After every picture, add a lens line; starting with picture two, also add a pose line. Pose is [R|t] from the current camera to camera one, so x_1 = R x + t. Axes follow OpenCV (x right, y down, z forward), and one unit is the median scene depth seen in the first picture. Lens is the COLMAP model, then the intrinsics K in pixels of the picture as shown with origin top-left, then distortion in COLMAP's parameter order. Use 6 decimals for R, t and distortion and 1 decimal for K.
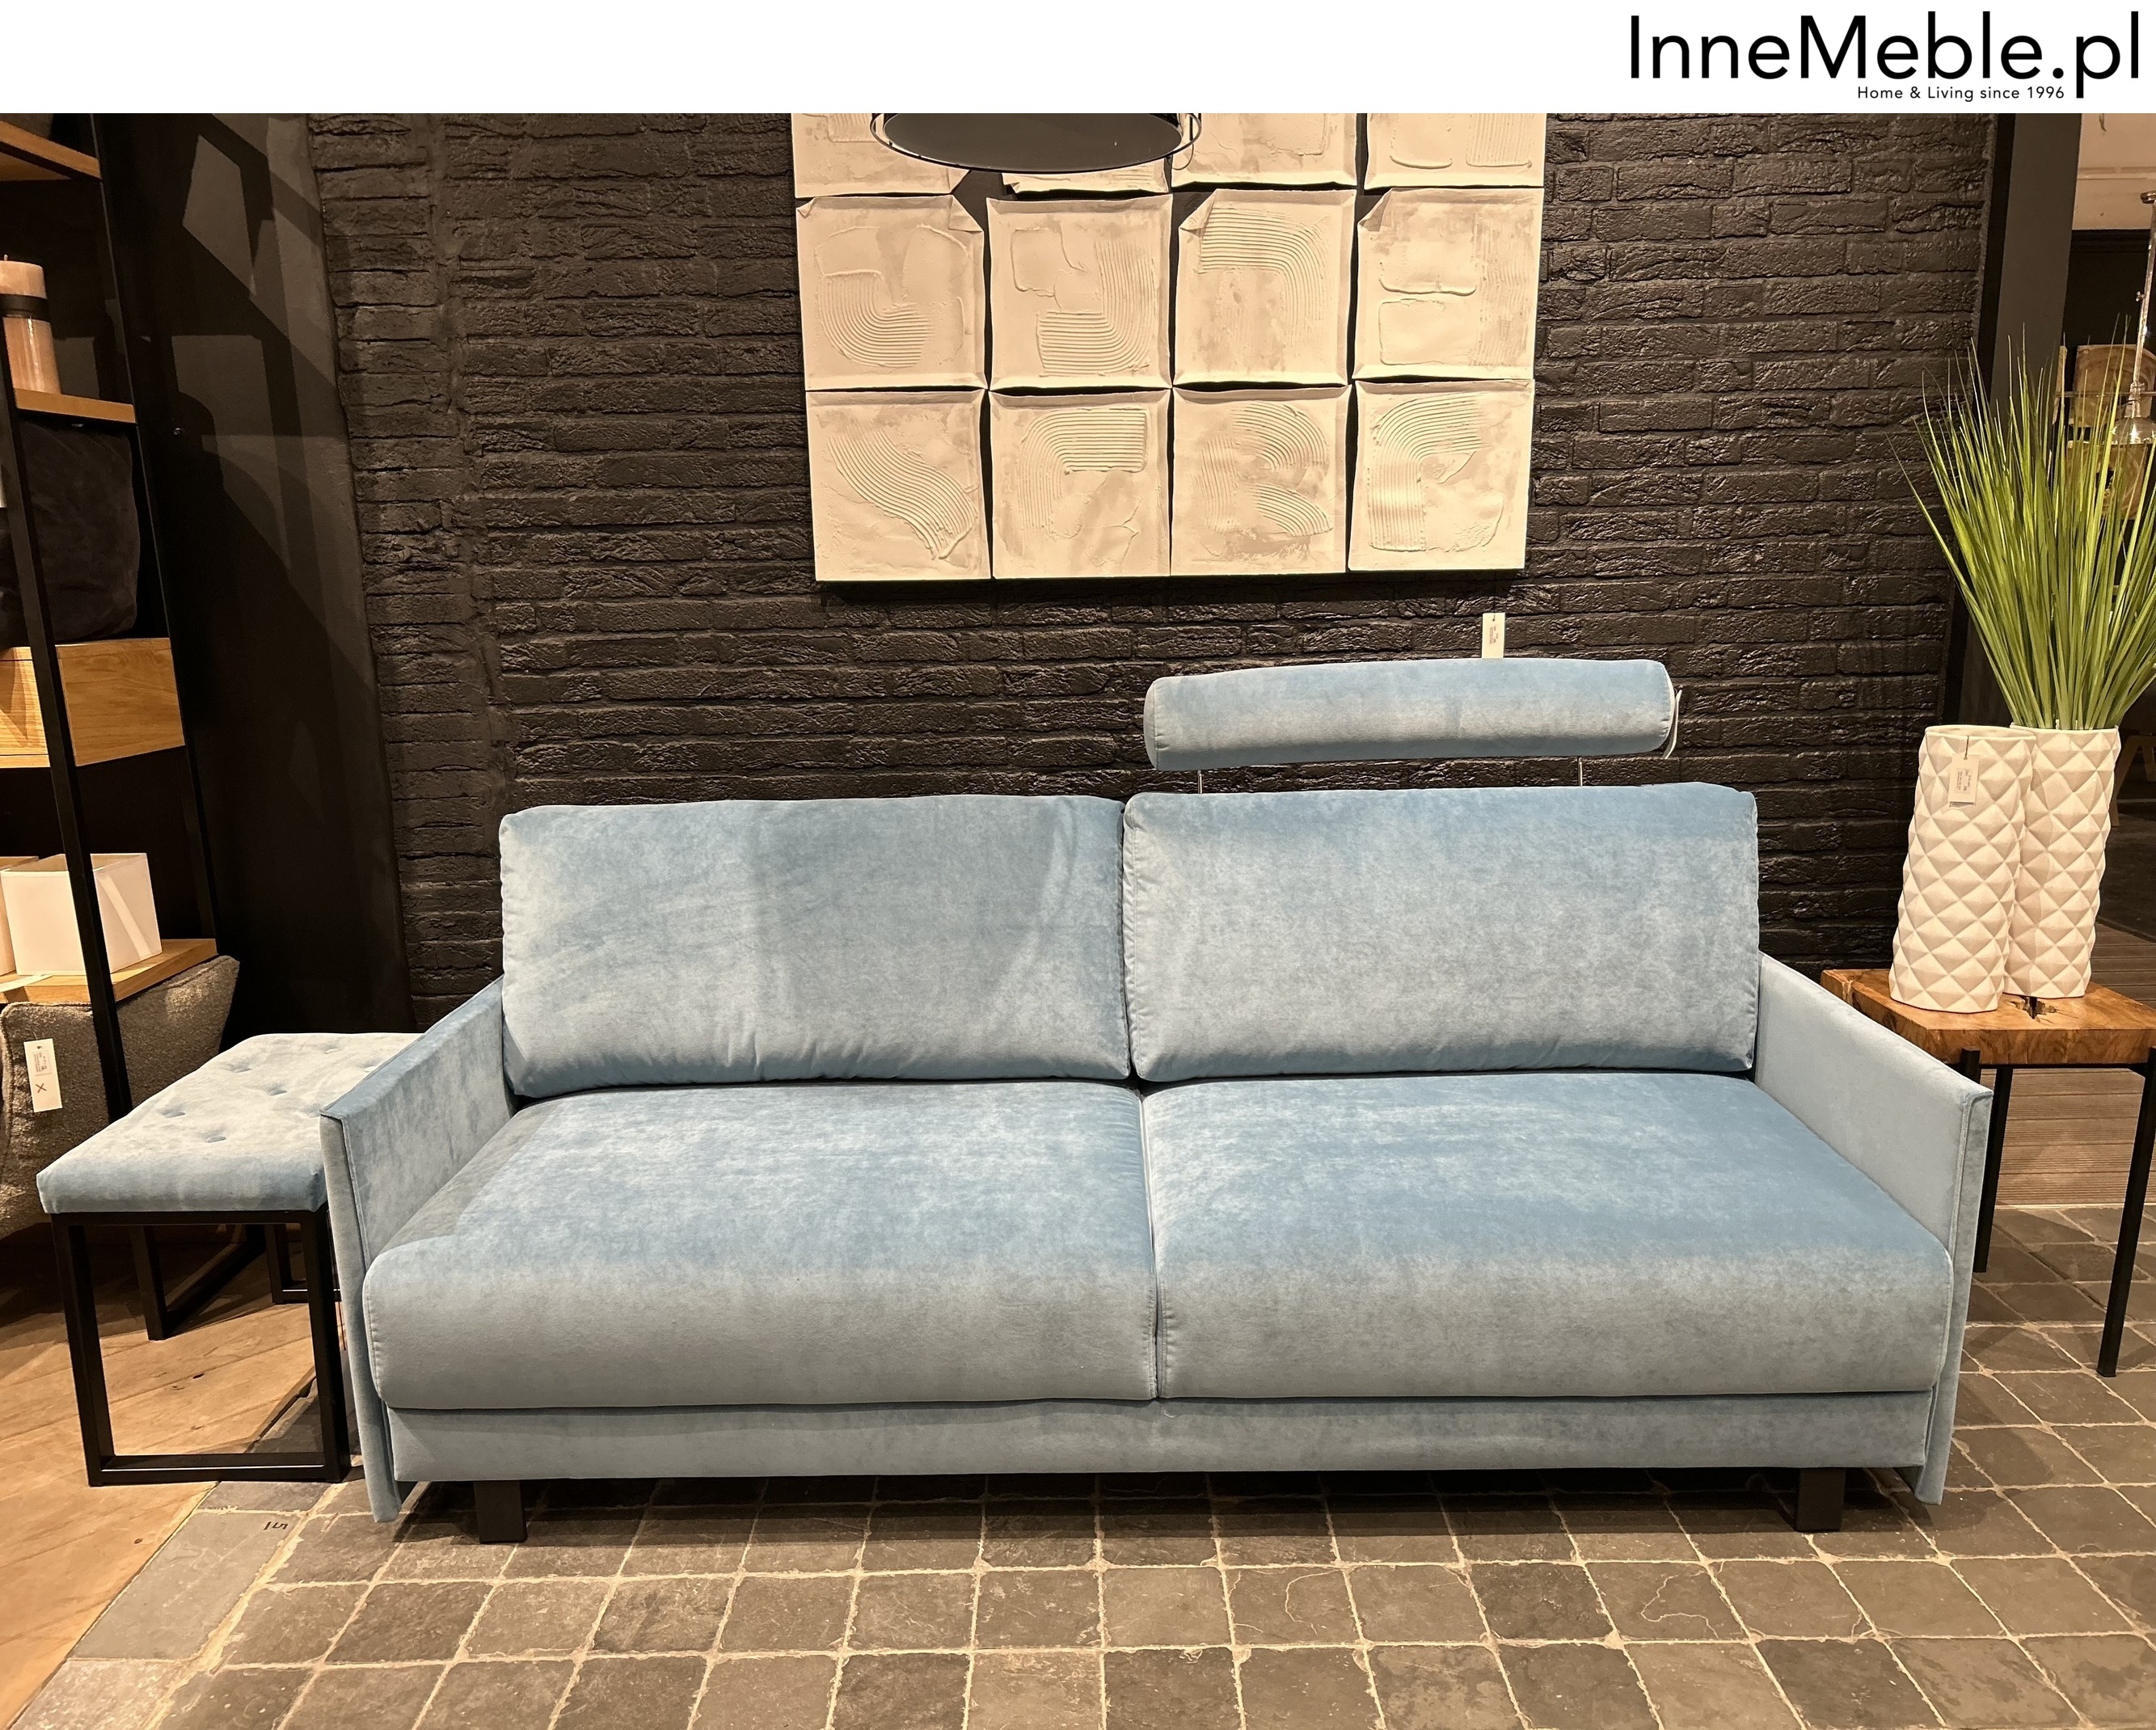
lens RADIAL K [[1645.2, 0, 1086.1], [0, 1645.2, 931.0], [0, 0, 1]] dist [0.053484, -0.062852]
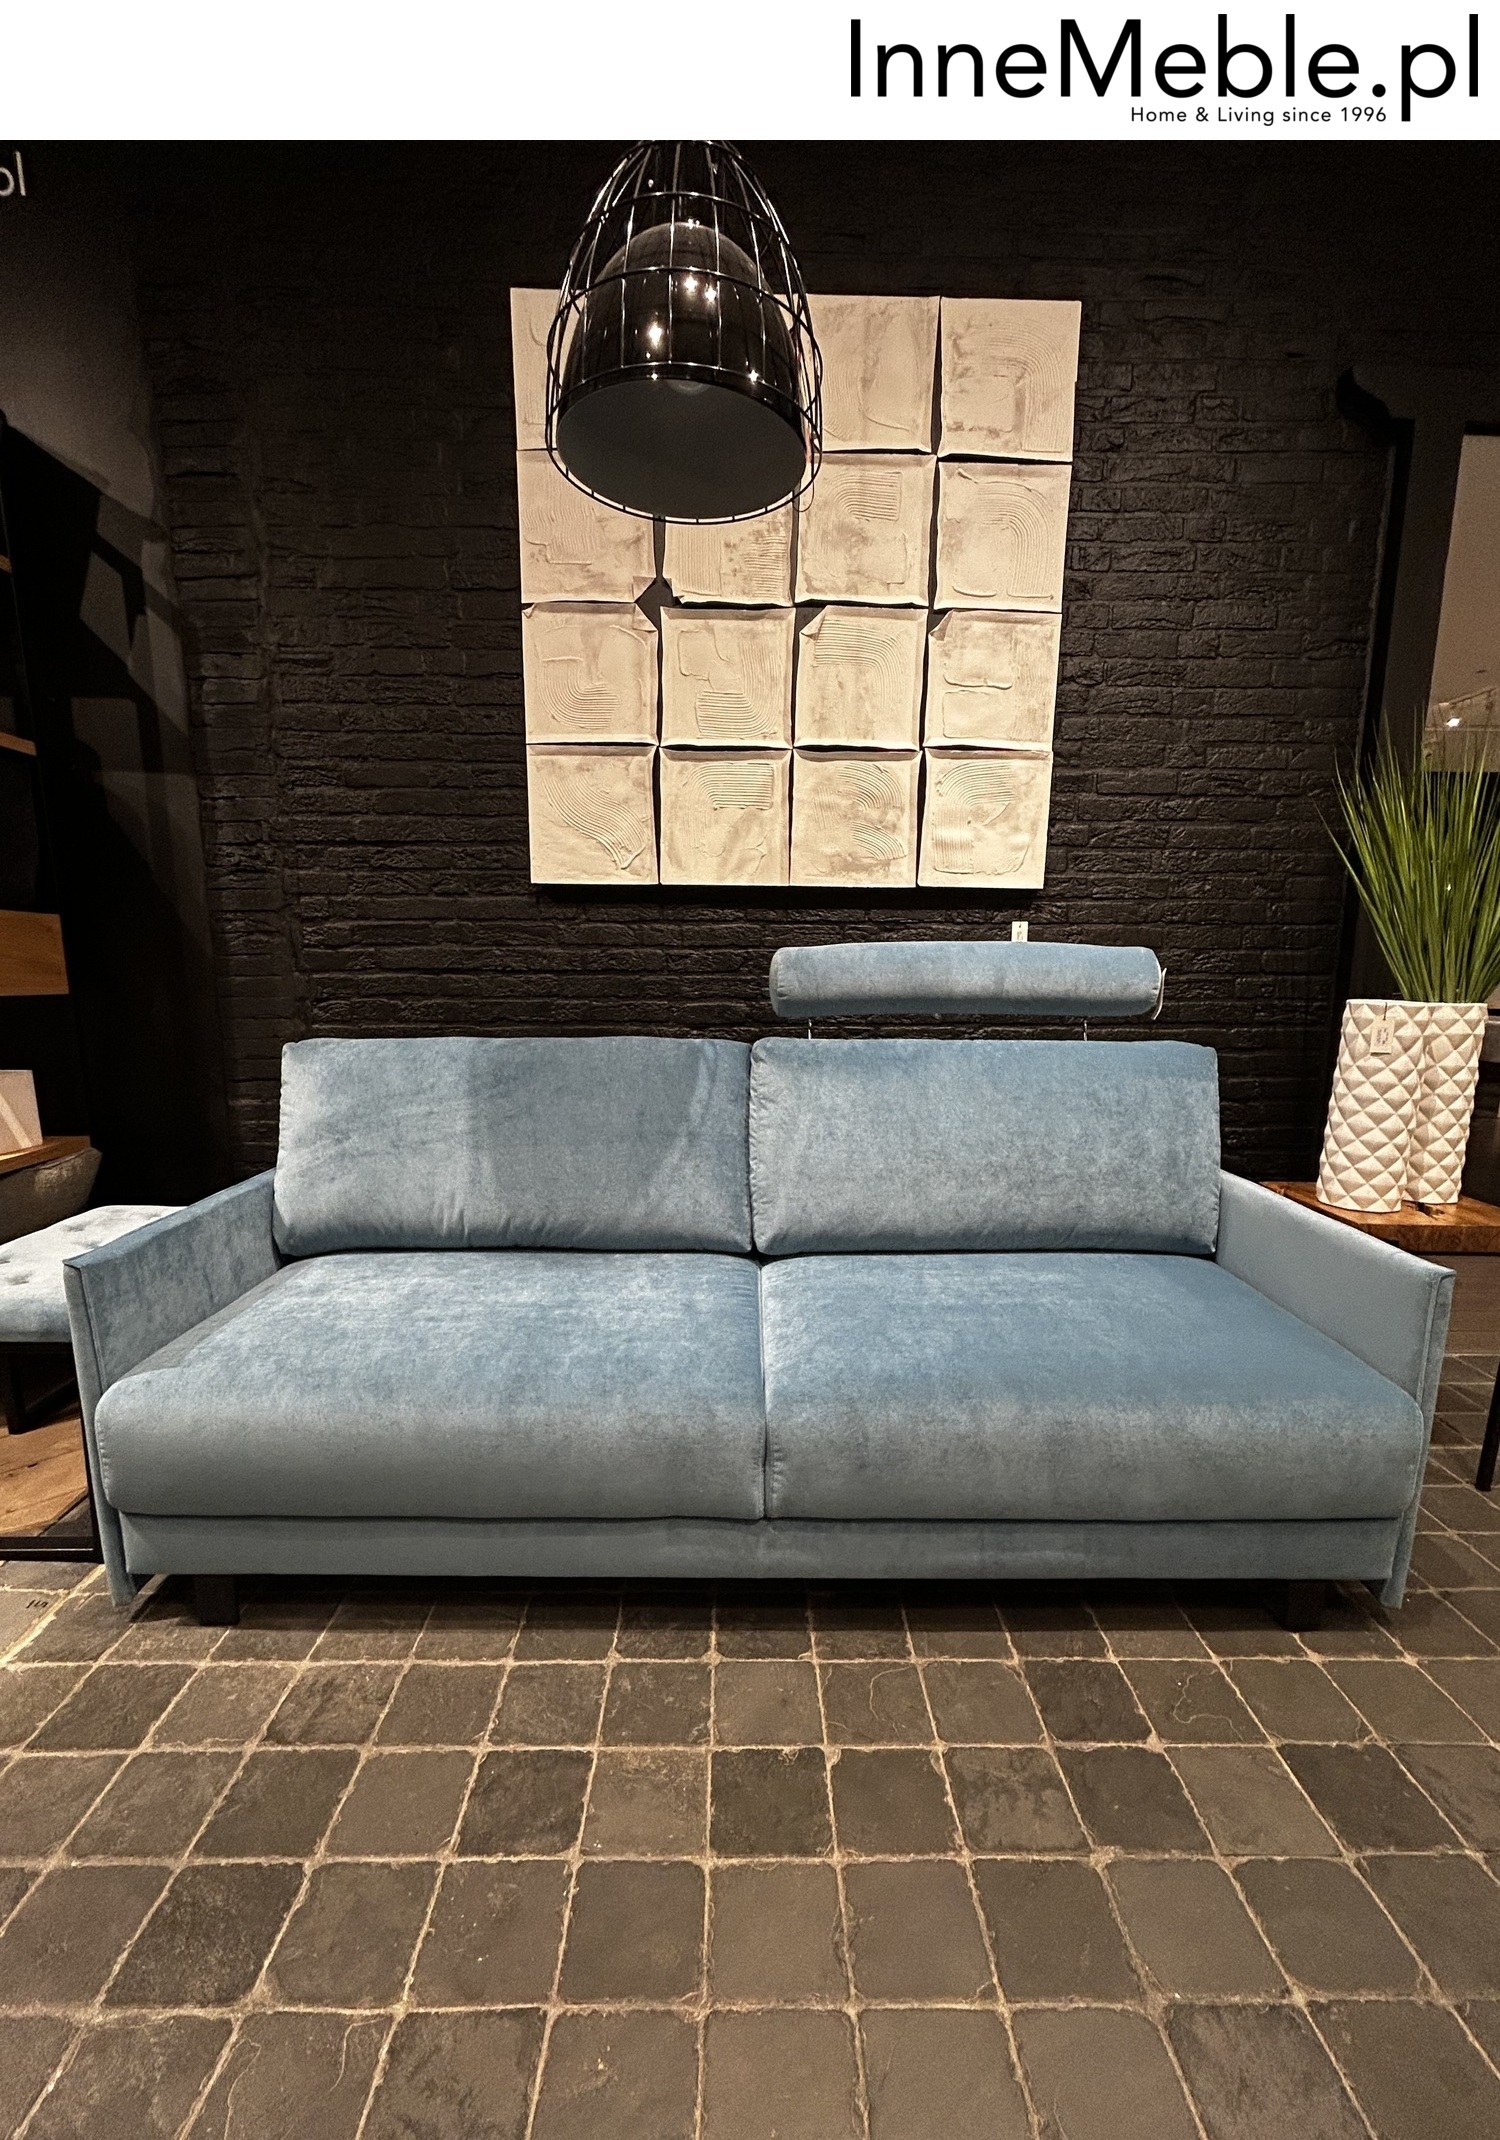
lens RADIAL K [[918.6, 0, 753.6], [0, 918.6, 1133.0], [0, 0, 1]] dist [-0.006435, 0.006221]
pose [[0.999662, 0.021546, 0.014540, 0.015541], [-0.020827, 0.998634, -0.047927, 0.029710], [-0.015553, 0.047608, 0.998745, 0.258246]]
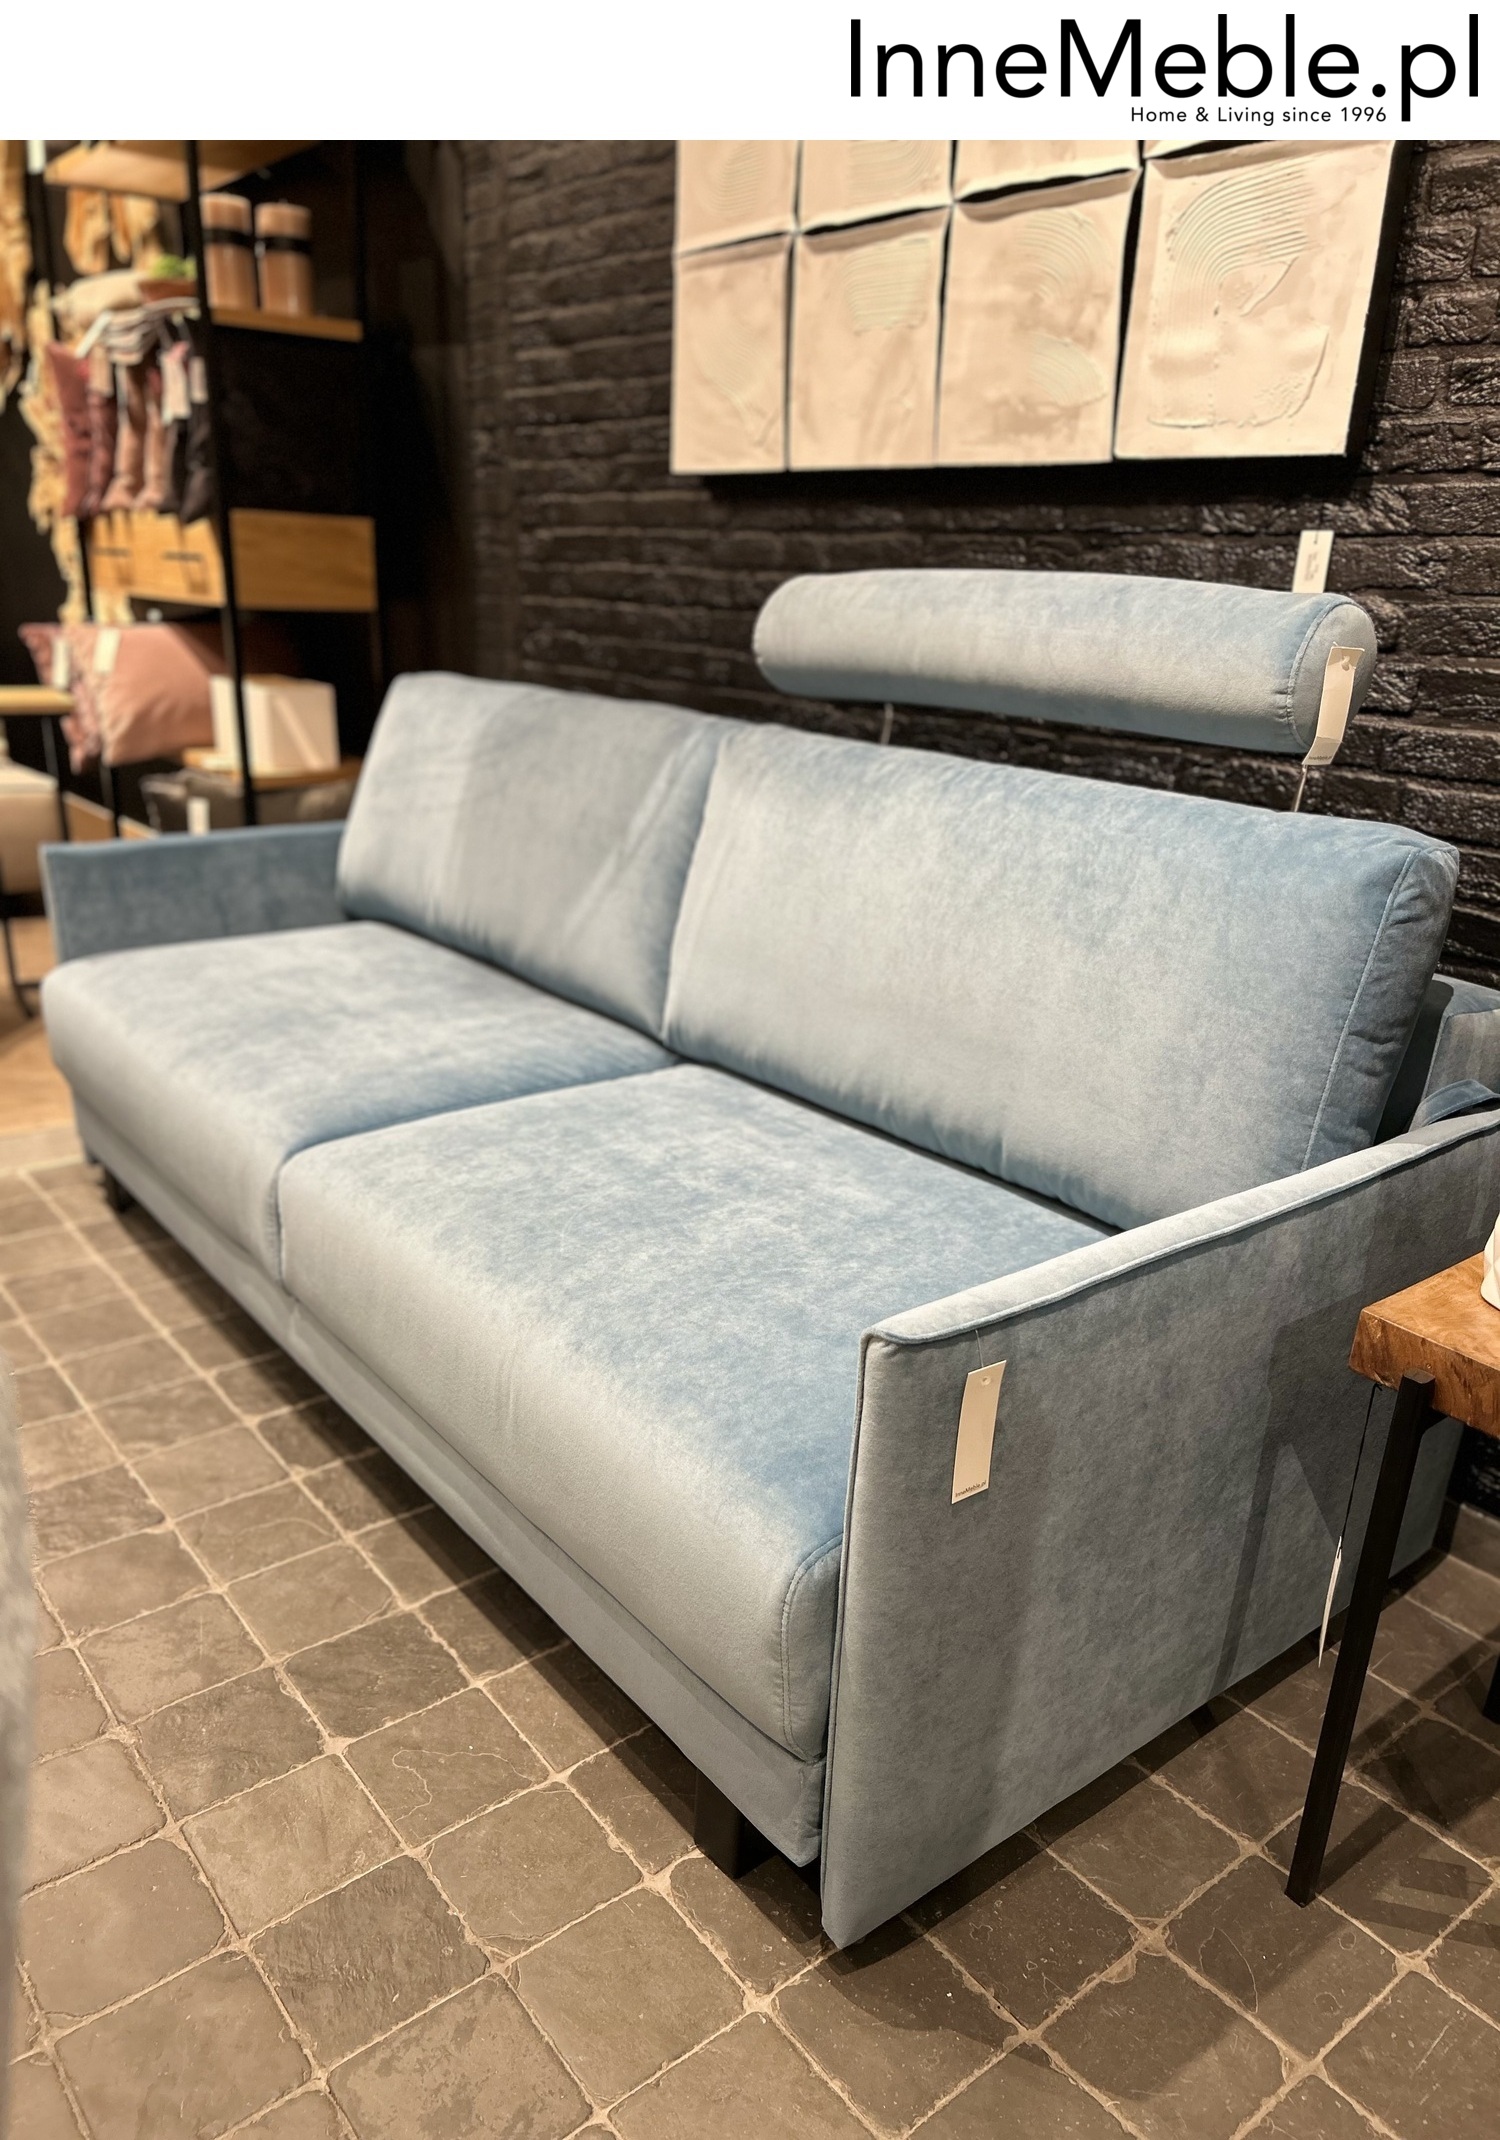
lens RADIAL K [[1517.4, 0, 746.7], [0, 1517.4, 1149.4], [0, 0, 1]] dist [0.037996, -0.046907]
pose [[0.615447, 0.320887, -0.719900, 0.665740], [-0.226267, 0.946857, 0.228615, -0.053975], [0.755002, 0.022189, 0.655347, 0.483585]]
